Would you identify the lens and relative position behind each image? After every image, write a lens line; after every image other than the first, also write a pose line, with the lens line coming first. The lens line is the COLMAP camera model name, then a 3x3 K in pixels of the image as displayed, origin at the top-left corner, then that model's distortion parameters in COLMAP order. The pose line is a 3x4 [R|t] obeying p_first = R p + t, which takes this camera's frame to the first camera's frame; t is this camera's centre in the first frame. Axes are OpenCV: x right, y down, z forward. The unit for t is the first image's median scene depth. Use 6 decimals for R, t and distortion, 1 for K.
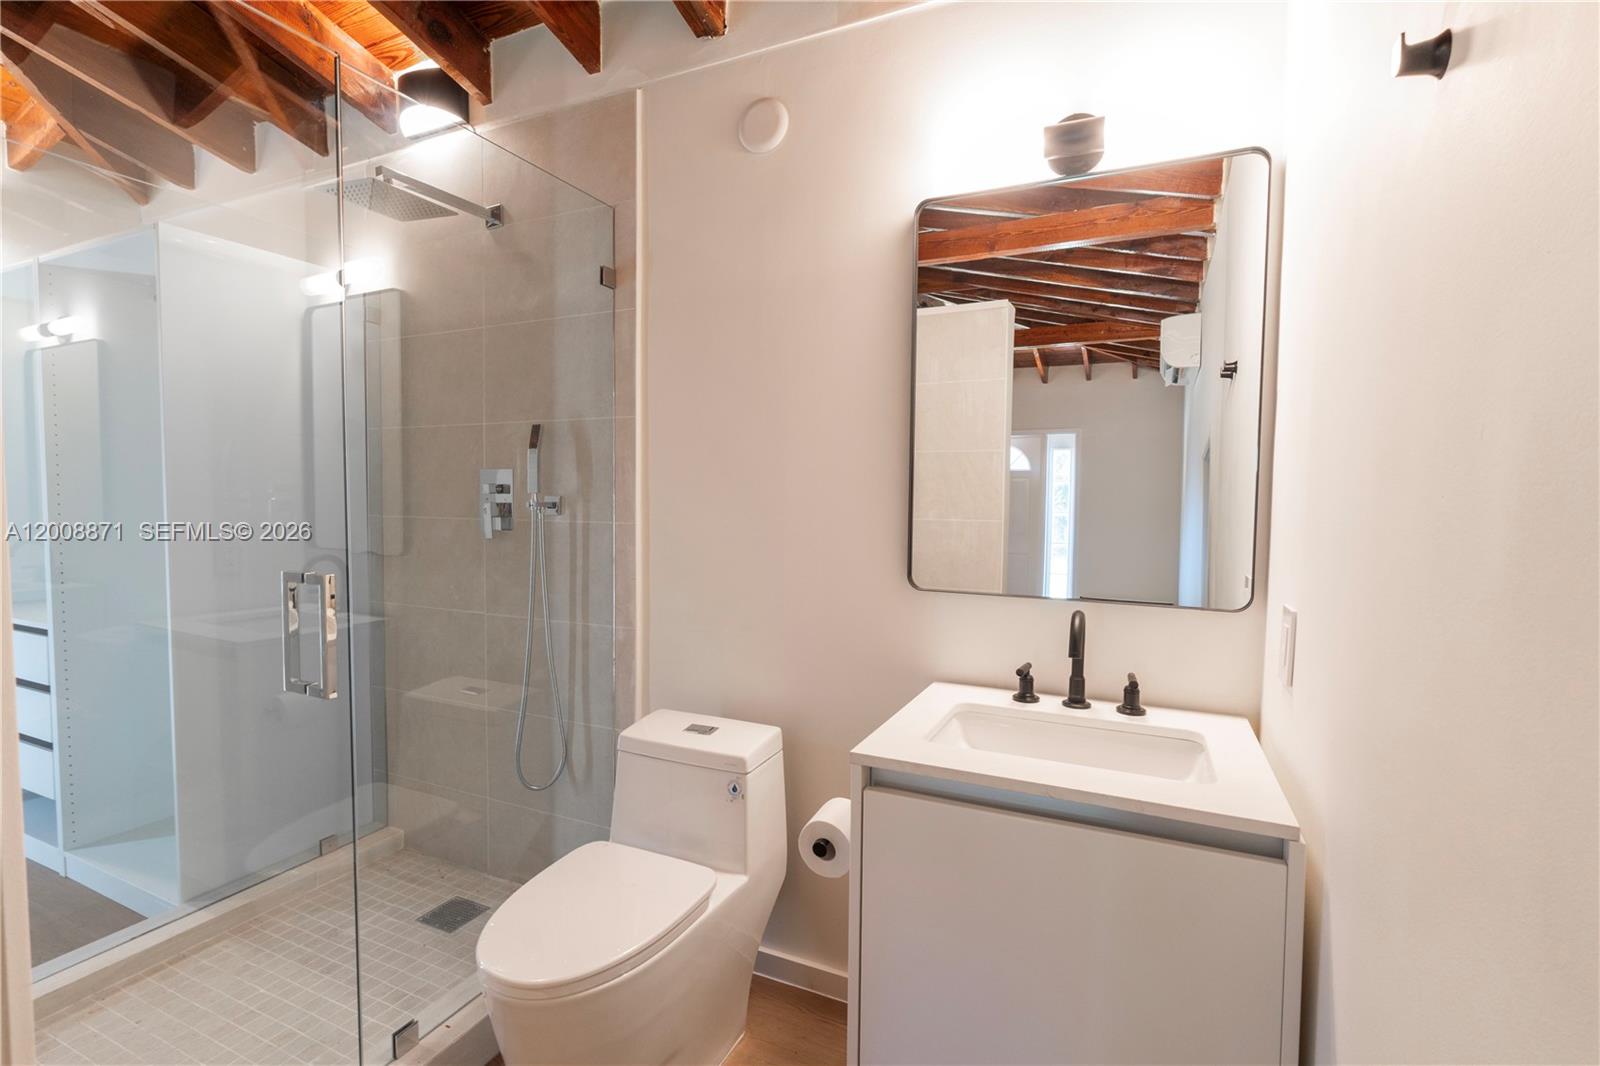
lens RADIAL K [[740.6, 0, 800.0], [0, 740.6, 533.0], [0, 0, 1]] dist [-0.004445, 0.000463]
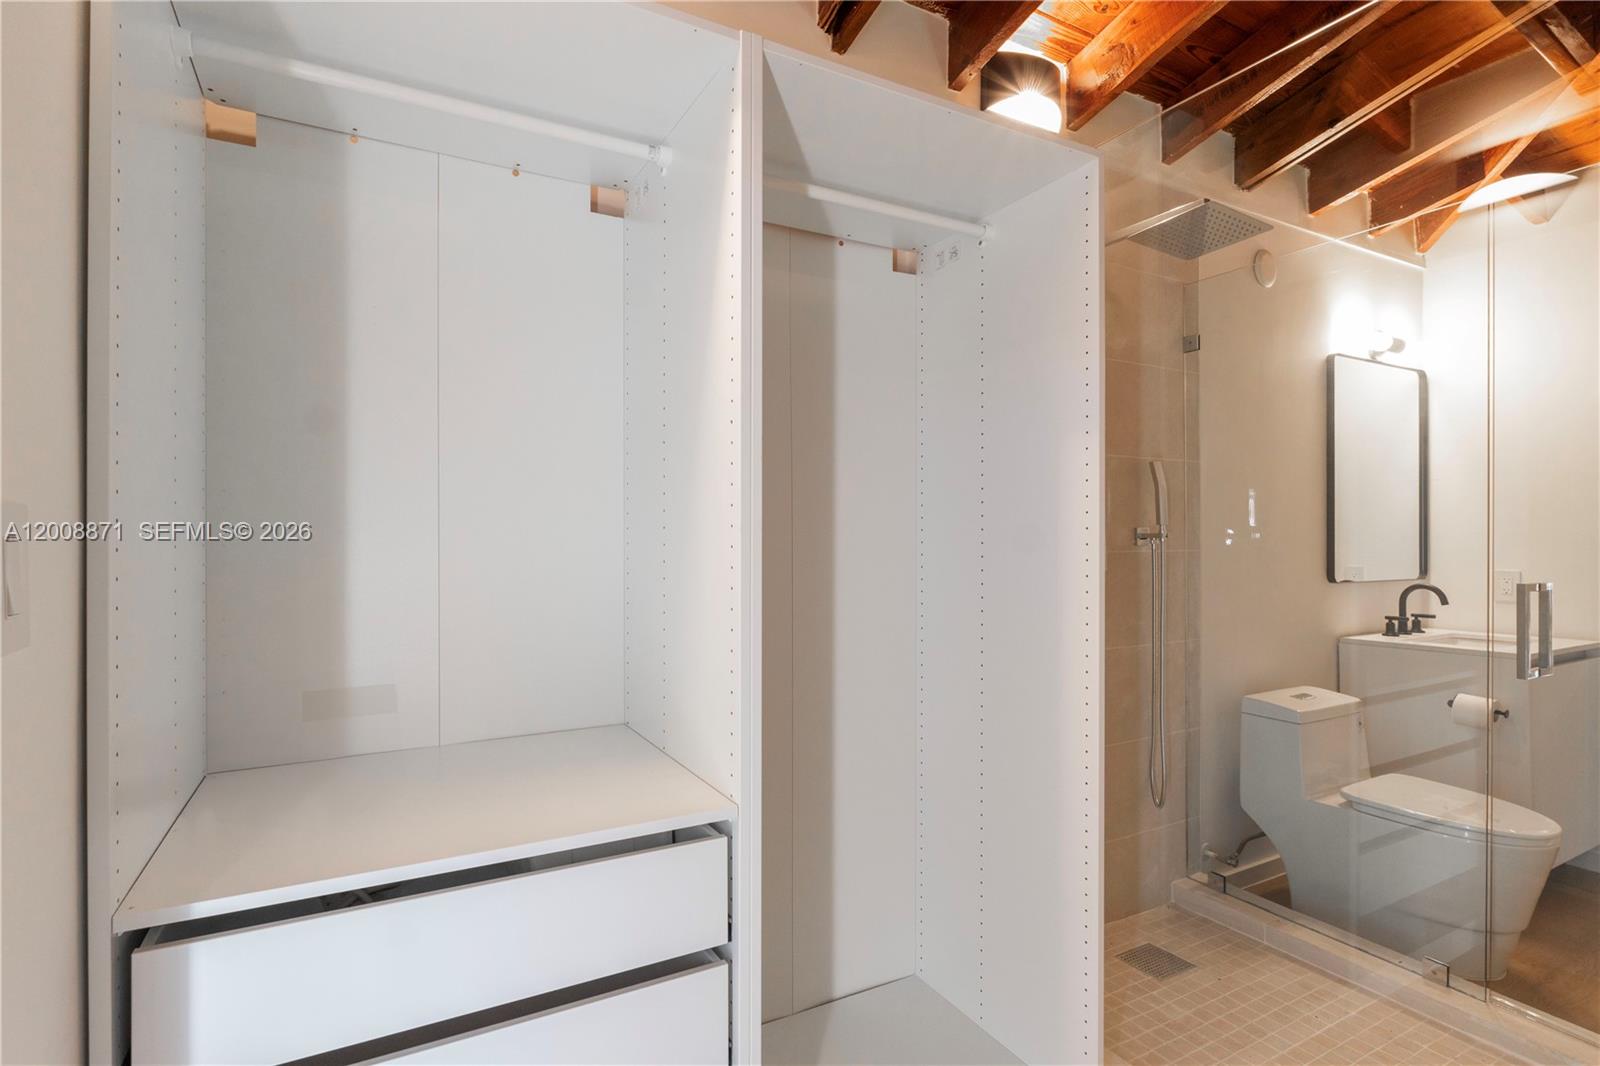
lens RADIAL K [[768.7, 0, 800.0], [0, 768.7, 533.0], [0, 0, 1]] dist [0.000362, 0.000459]
pose [[0.597293, -0.010671, 0.801952, -1.640777], [0.045505, 0.998752, -0.020602, -0.046597], [-0.800731, 0.048798, 0.597033, 0.790441]]
